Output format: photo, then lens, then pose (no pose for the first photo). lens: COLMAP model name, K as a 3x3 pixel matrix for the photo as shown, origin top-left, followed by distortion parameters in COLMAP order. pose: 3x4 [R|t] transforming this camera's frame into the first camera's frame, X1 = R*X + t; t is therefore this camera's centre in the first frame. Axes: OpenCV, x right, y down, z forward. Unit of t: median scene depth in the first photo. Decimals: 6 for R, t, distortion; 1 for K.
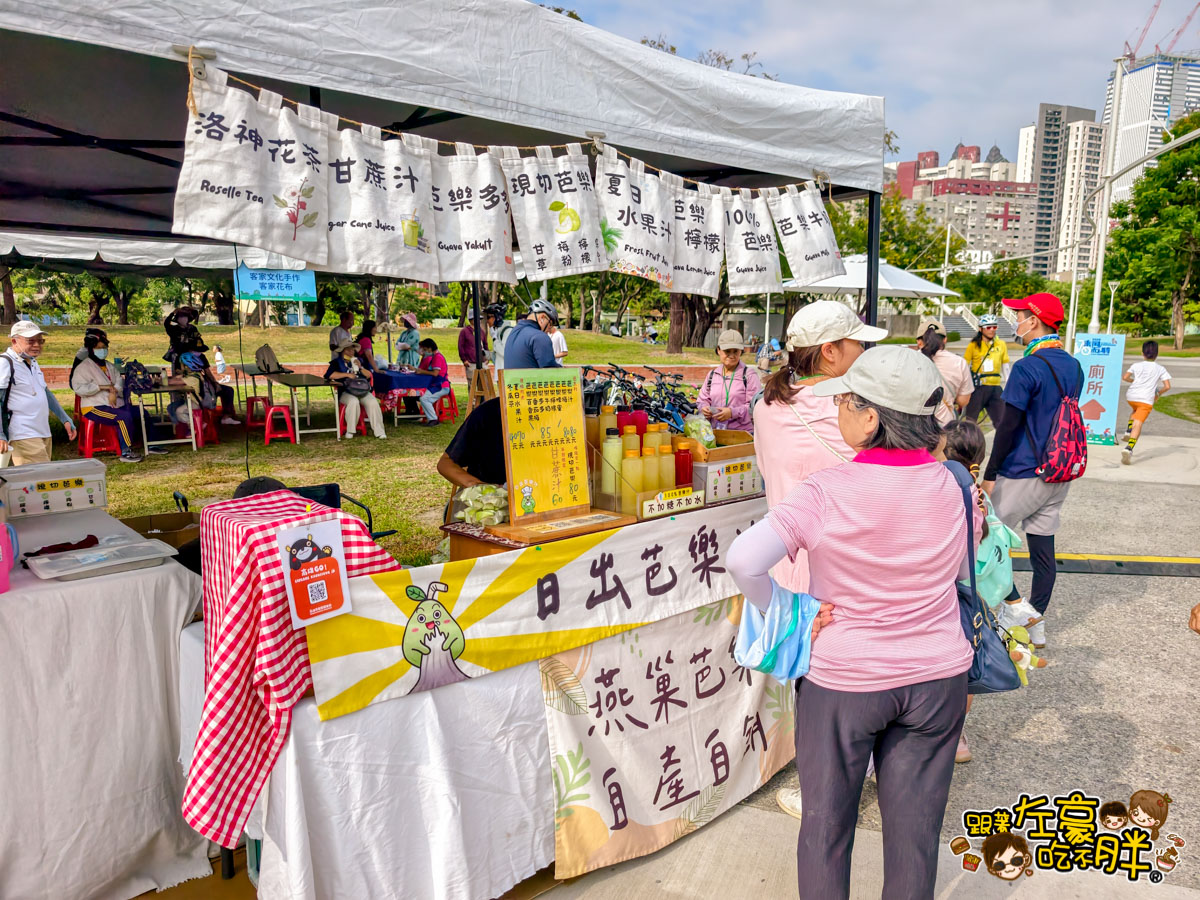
lens RADIAL K [[850.1, 0, 599.7], [0, 850.1, 447.3], [0, 0, 1]] dist [0.007668, 0.003280]
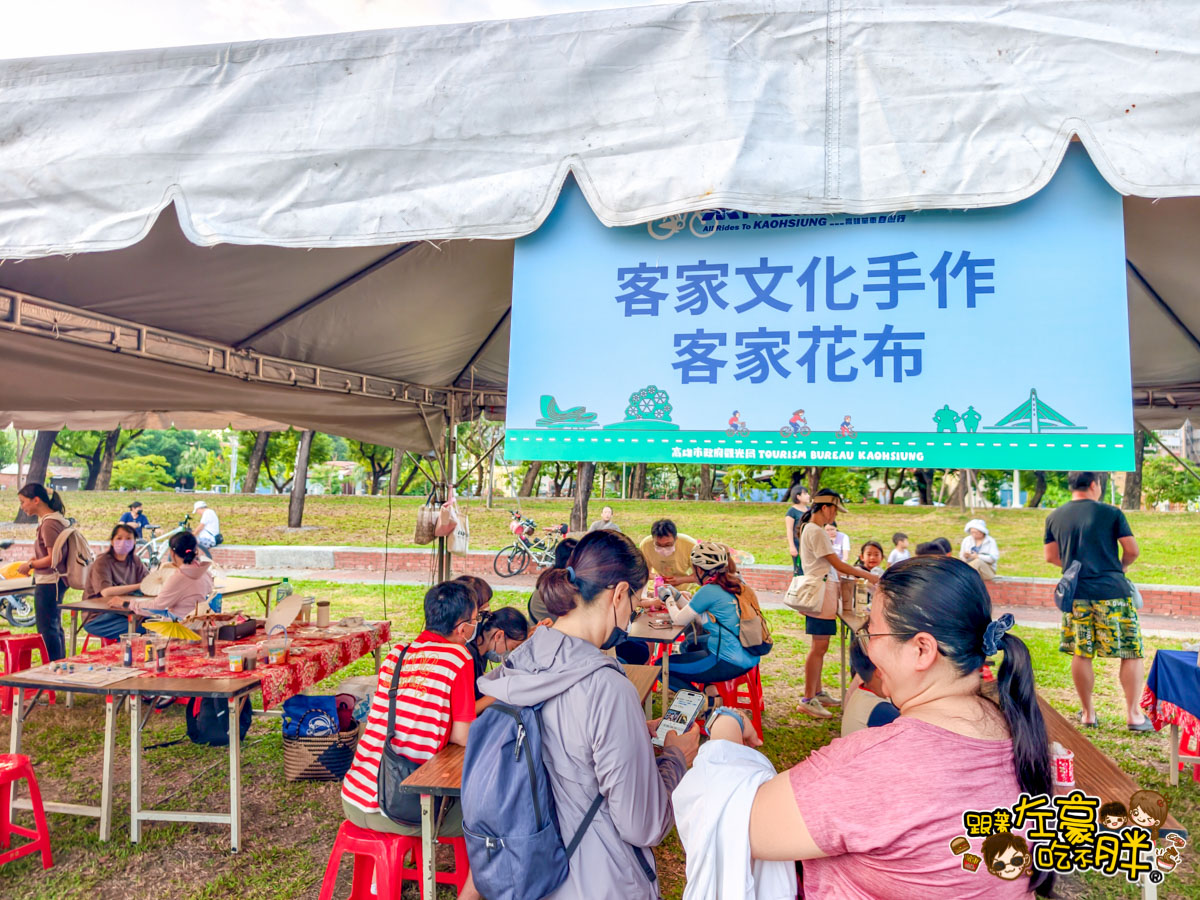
lens RADIAL K [[850.1, 0, 604.3], [0, 850.1, 452.0], [0, 0, 1]] dist [0.007668, 0.003280]
pose [[0.708124, -0.017489, -0.705871, -0.312918], [-0.121996, 0.981628, -0.146708, -0.153615], [0.695469, 0.190001, 0.692981, 0.899411]]
